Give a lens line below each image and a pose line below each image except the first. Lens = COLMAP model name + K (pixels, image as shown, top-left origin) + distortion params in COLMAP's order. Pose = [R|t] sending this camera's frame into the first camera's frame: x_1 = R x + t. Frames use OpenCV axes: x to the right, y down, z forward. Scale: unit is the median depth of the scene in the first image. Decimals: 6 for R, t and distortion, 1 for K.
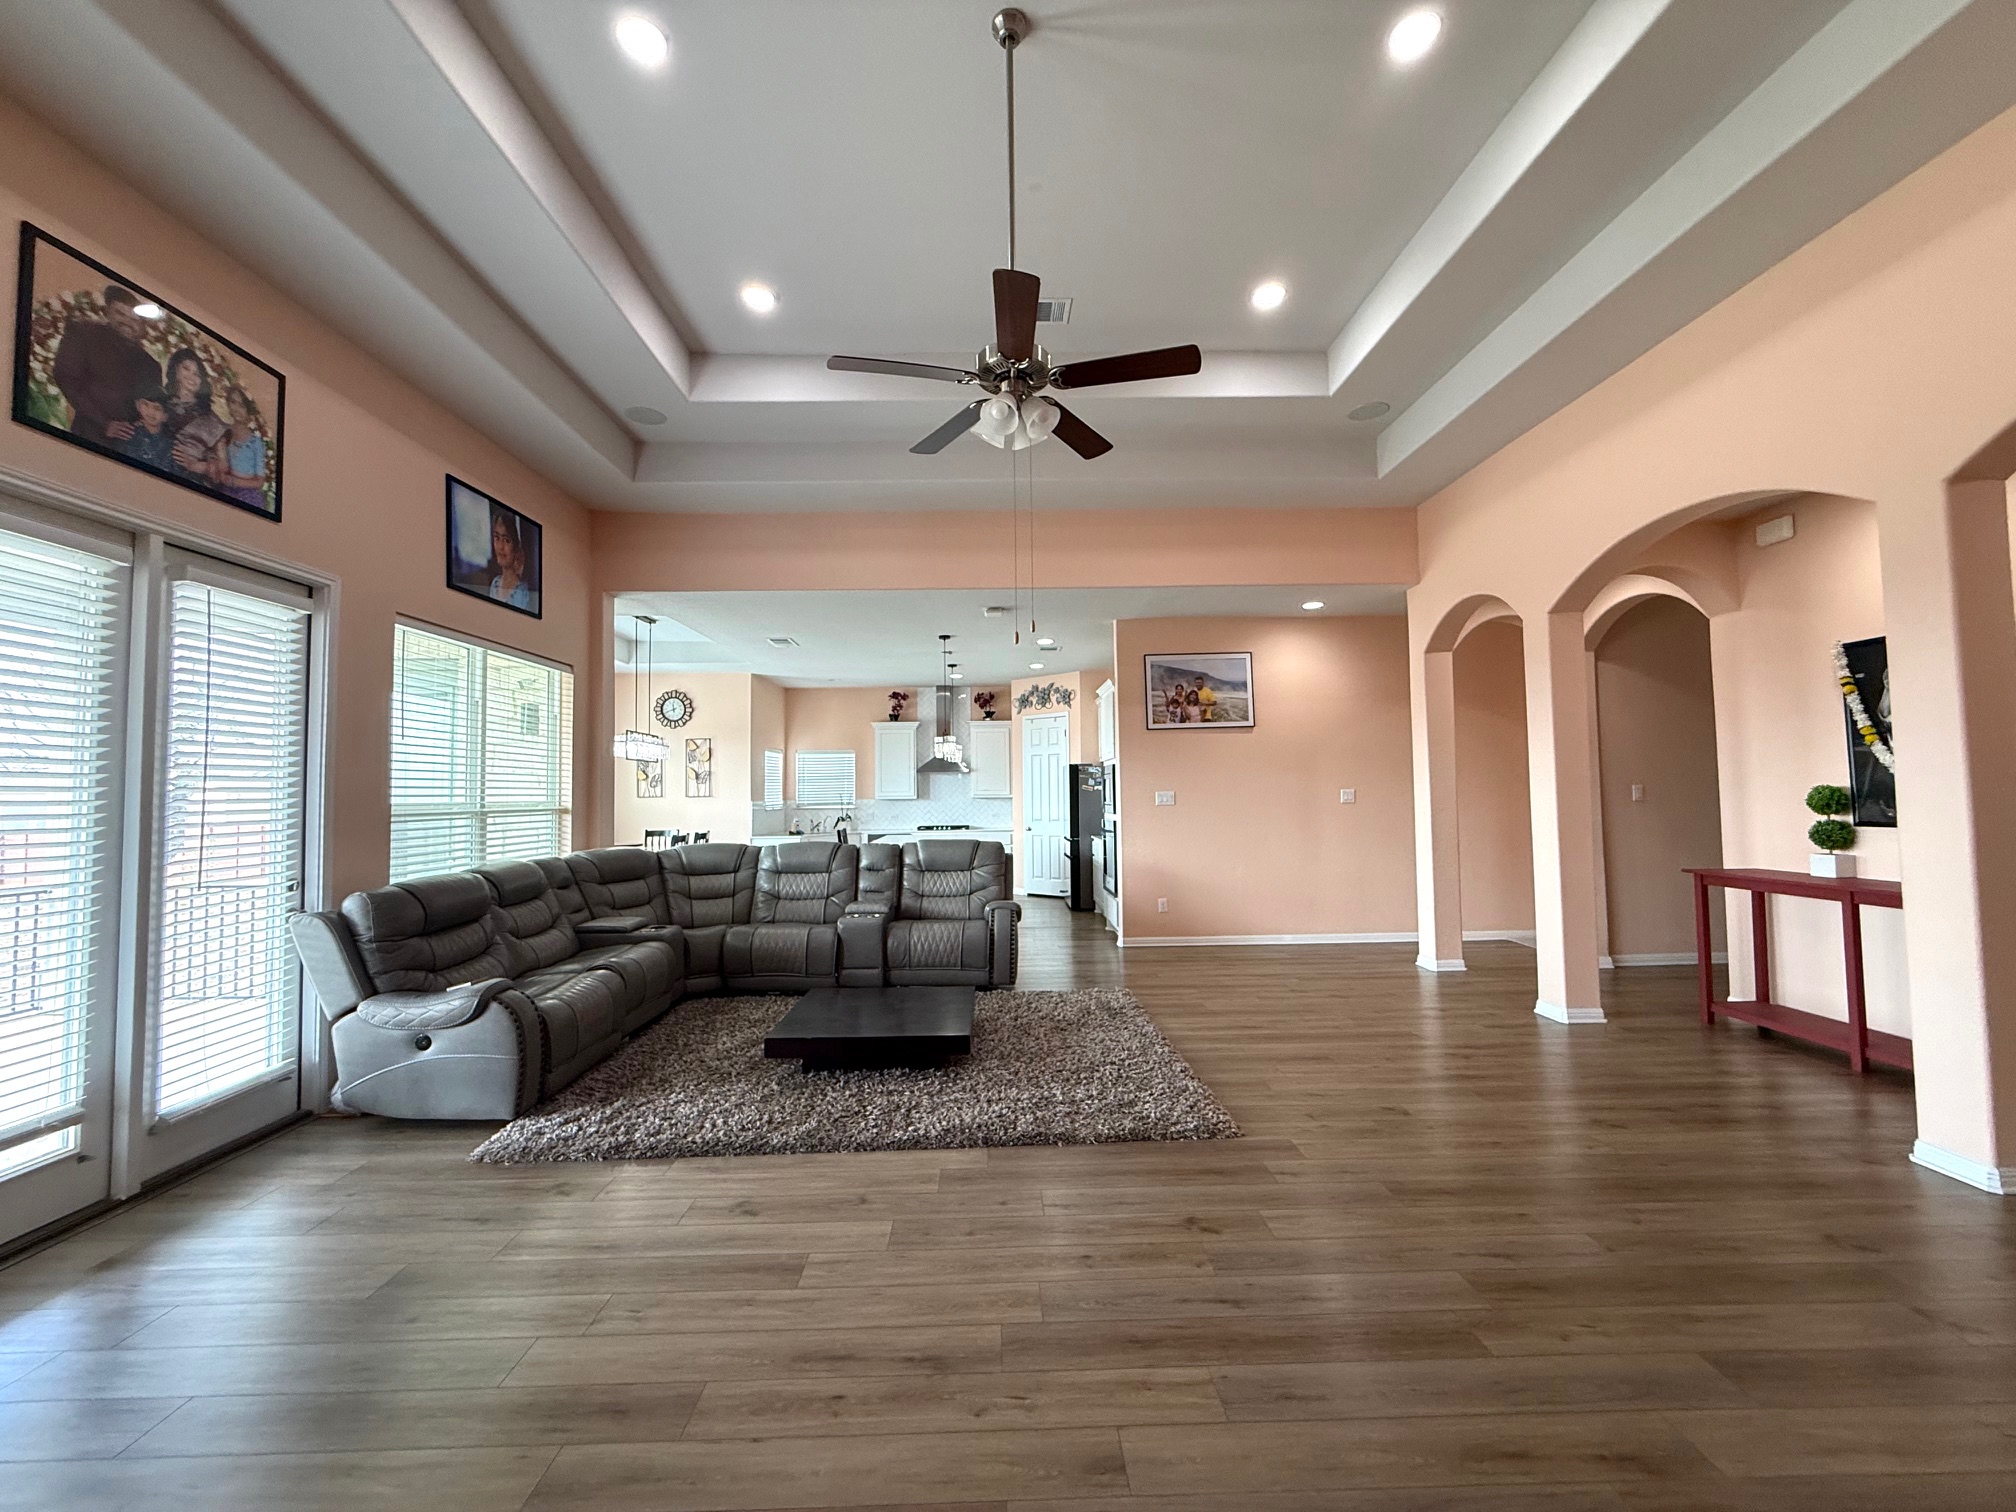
lens RADIAL K [[805.0, 0, 1003.3], [0, 805.0, 756.3], [0, 0, 1]] dist [-0.000679, -0.000244]
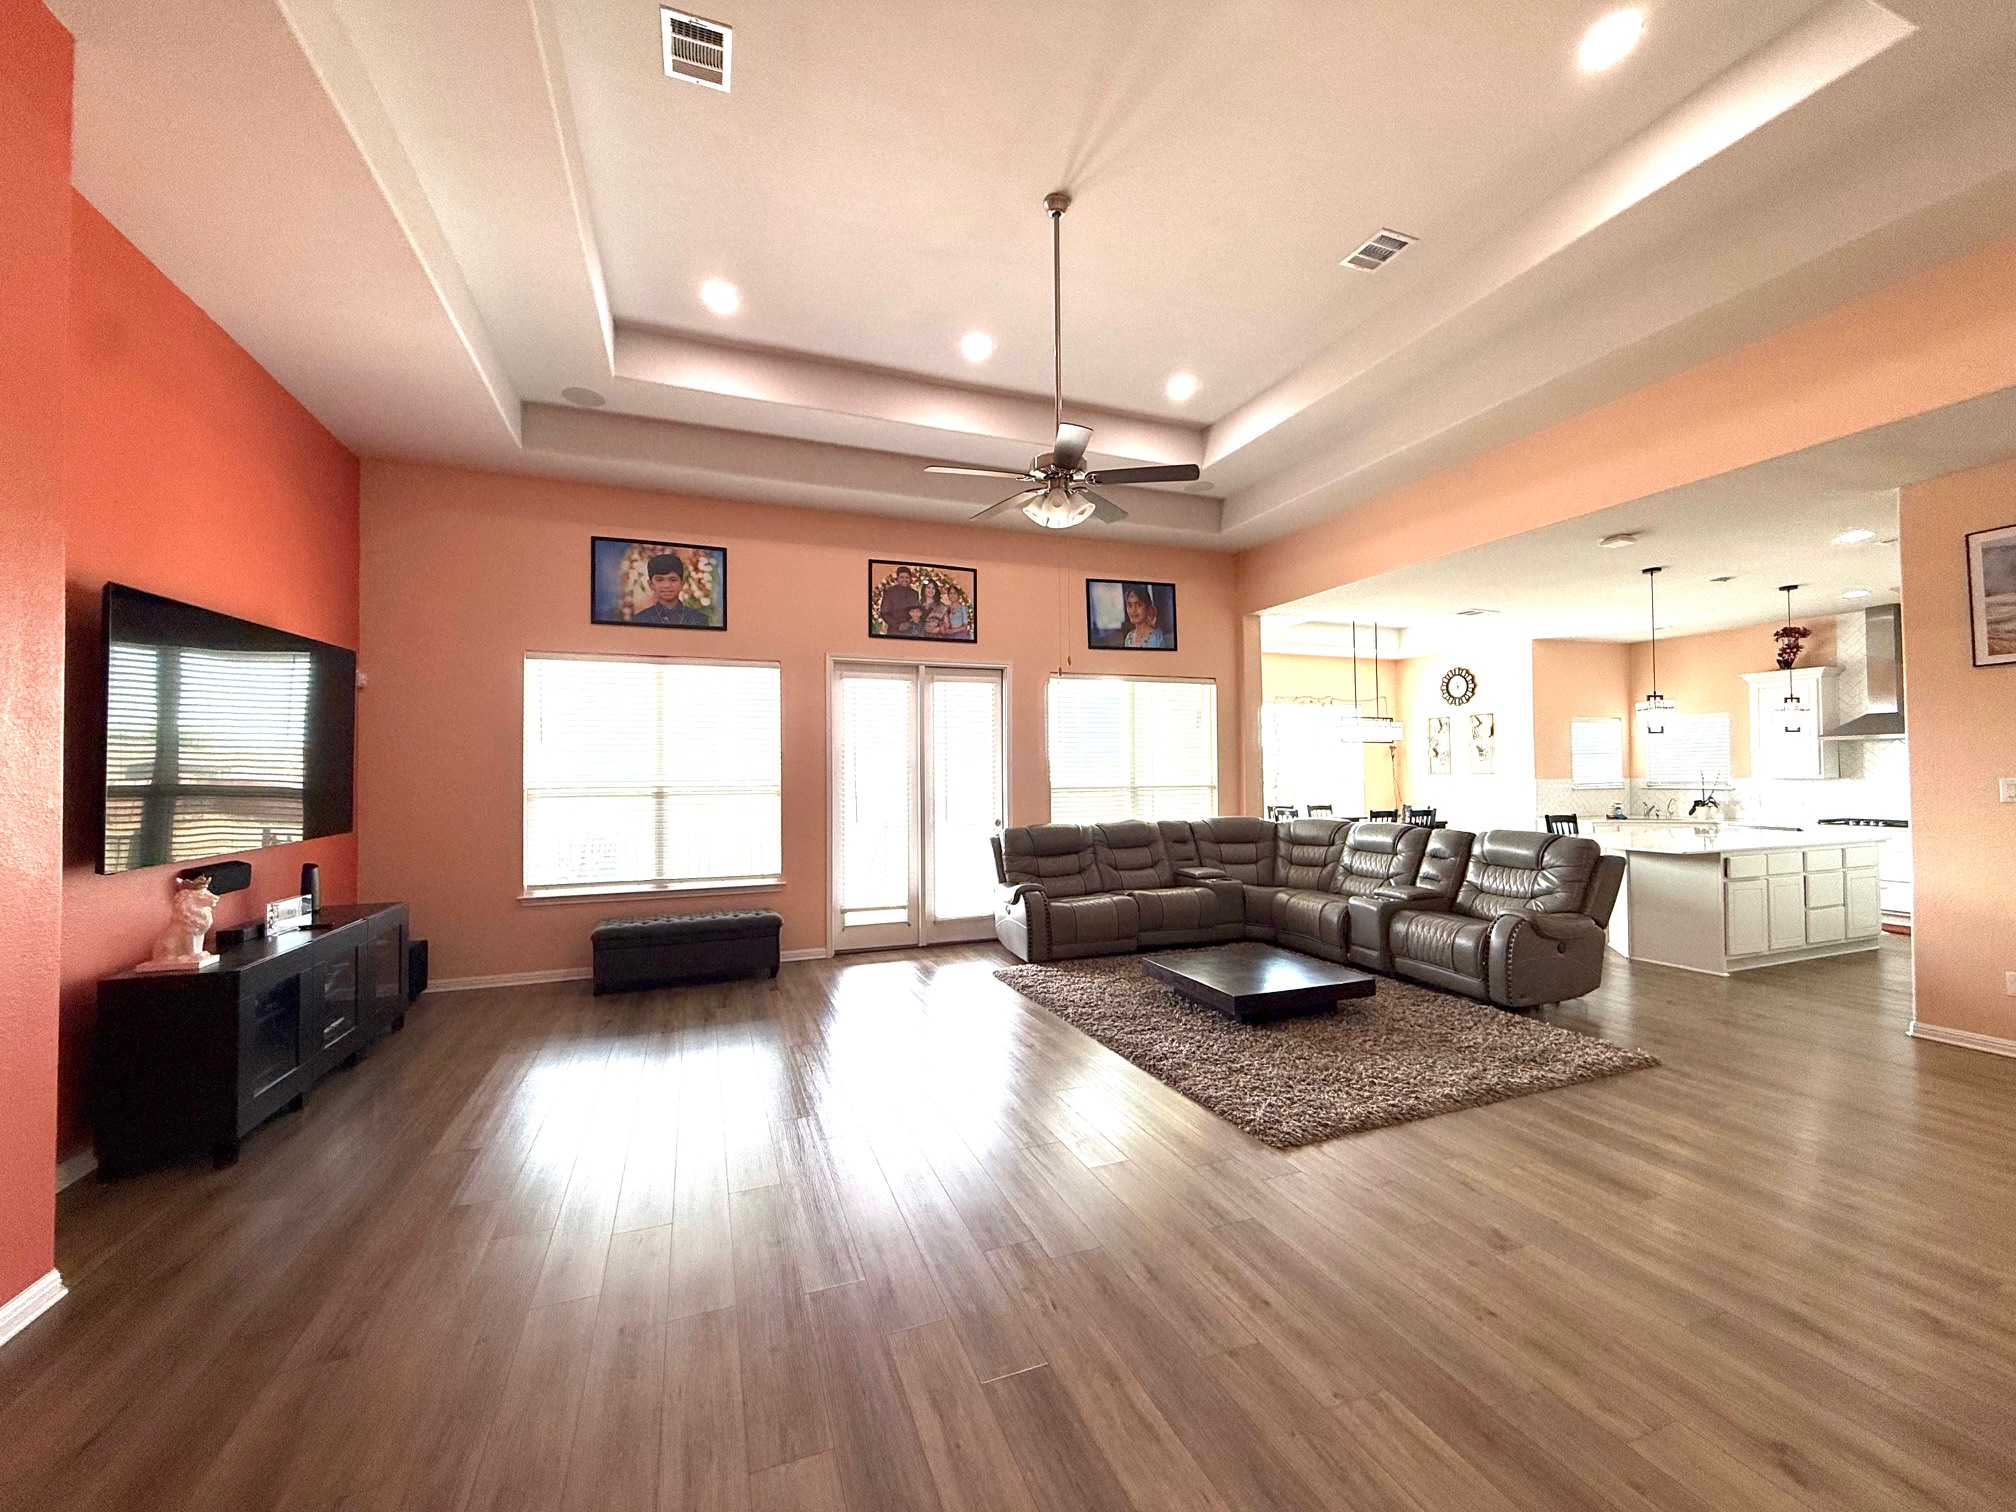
lens RADIAL K [[805.0, 0, 1003.3], [0, 805.0, 756.3], [0, 0, 1]] dist [-0.000679, -0.000244]
pose [[0.337156, -0.010966, -0.941385, 0.650510], [0.048504, 0.998807, 0.005737, -0.009323], [0.940198, -0.047595, 0.337286, 0.233005]]
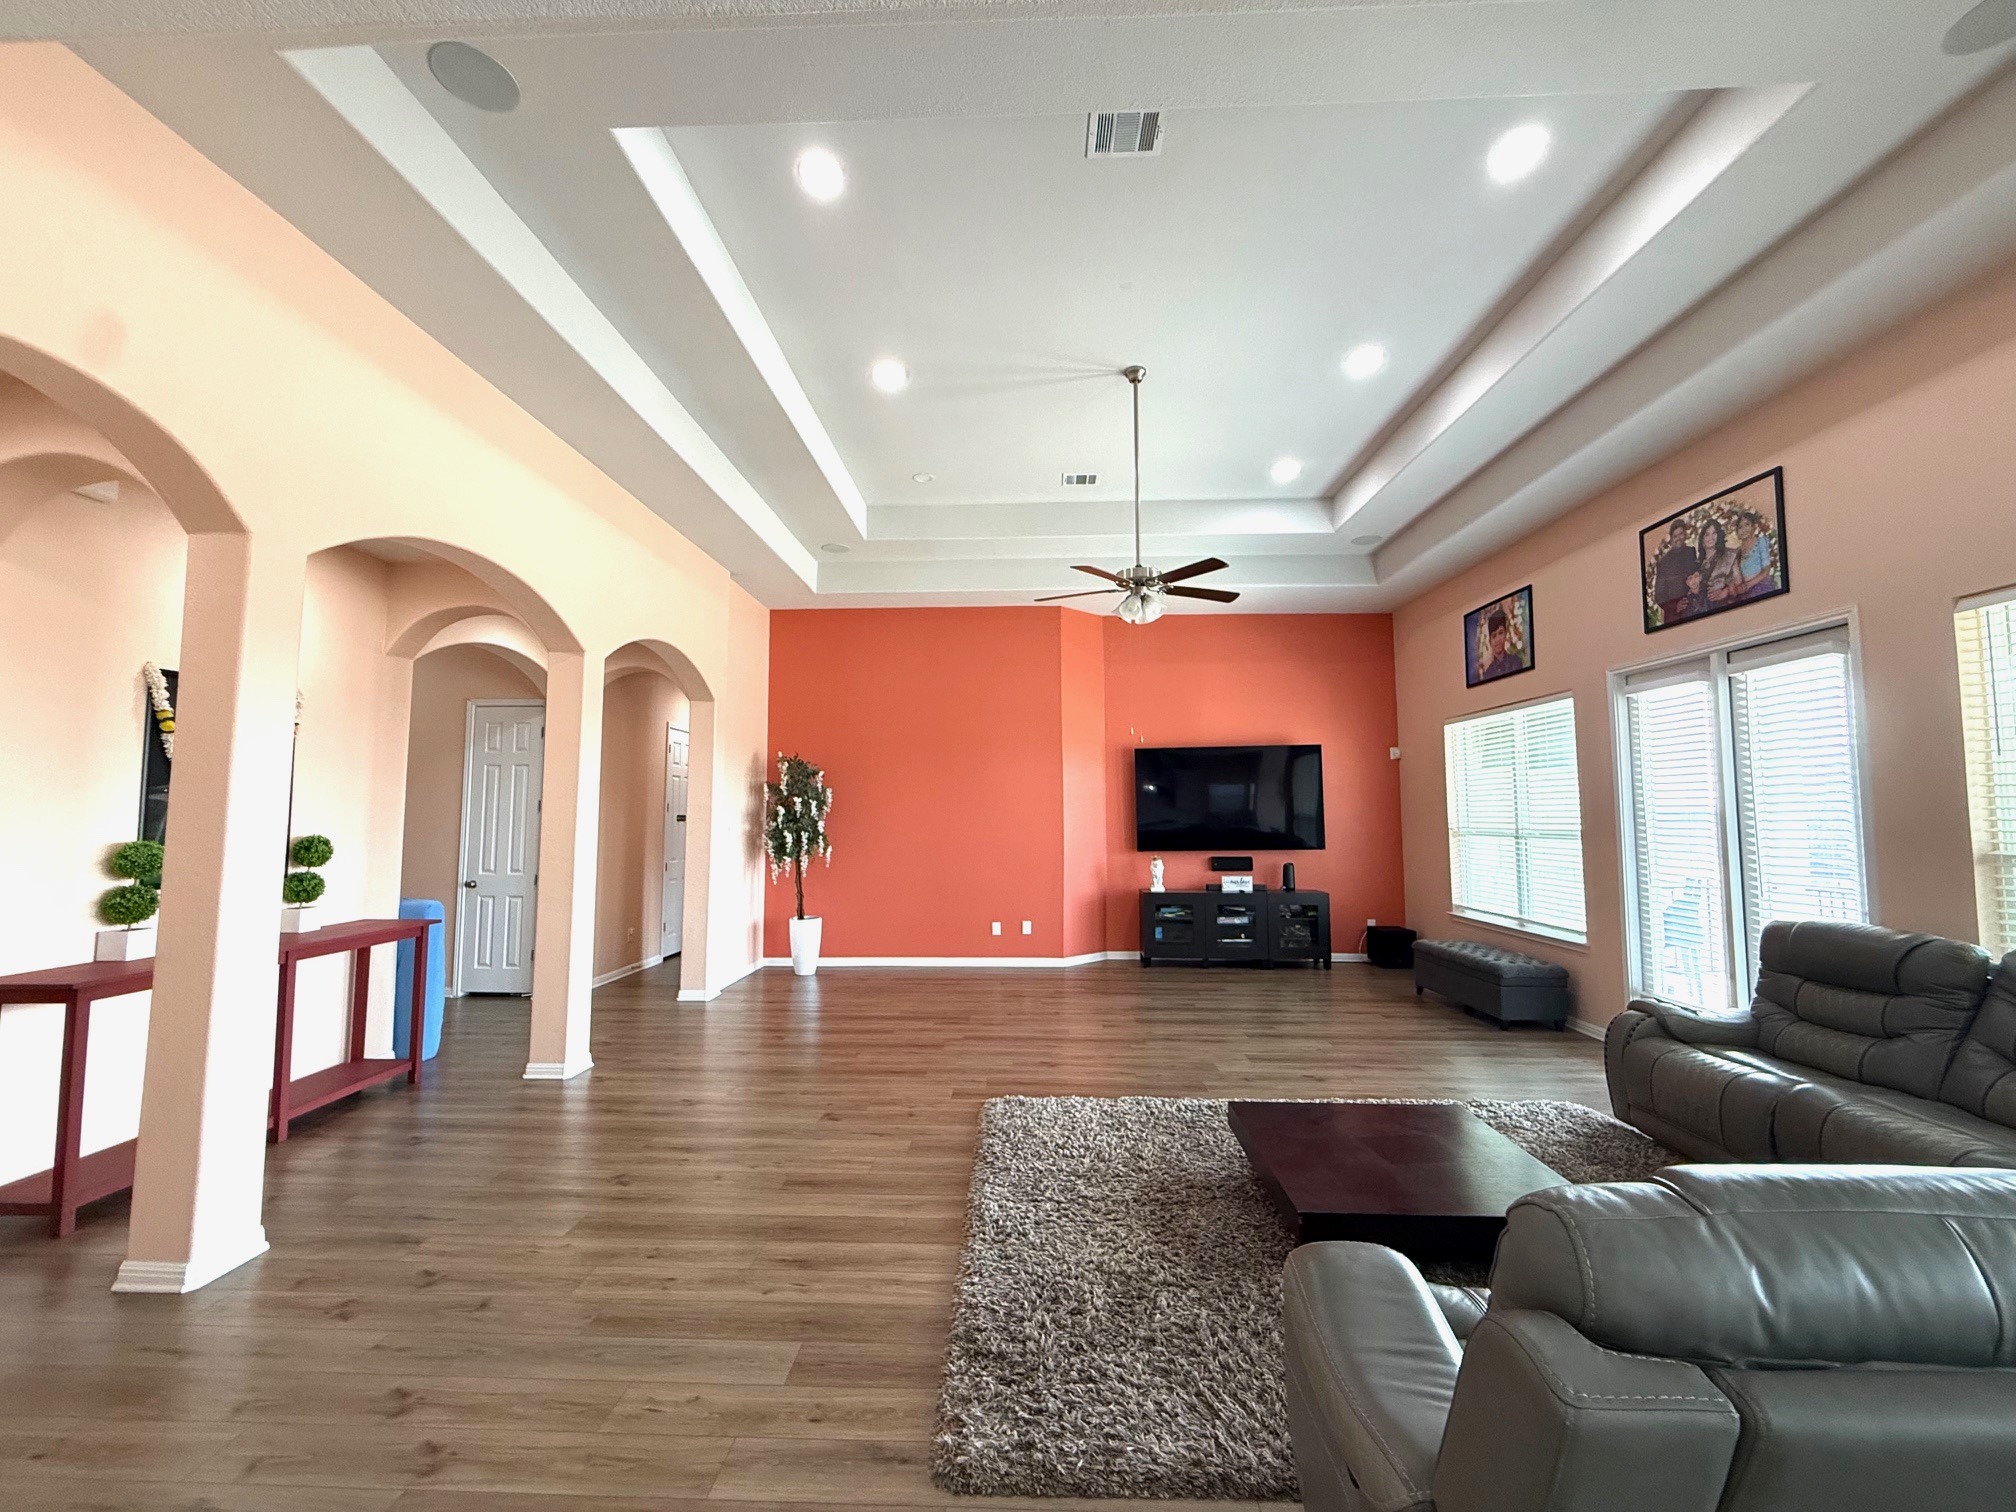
lens RADIAL K [[805.0, 0, 1003.3], [0, 805.0, 756.3], [0, 0, 1]] dist [-0.000679, -0.000244]
pose [[-0.998393, 0.017763, 0.053817, 0.111210], [0.010969, 0.992222, -0.123995, 0.048988], [-0.055601, -0.123206, -0.990822, 1.388833]]
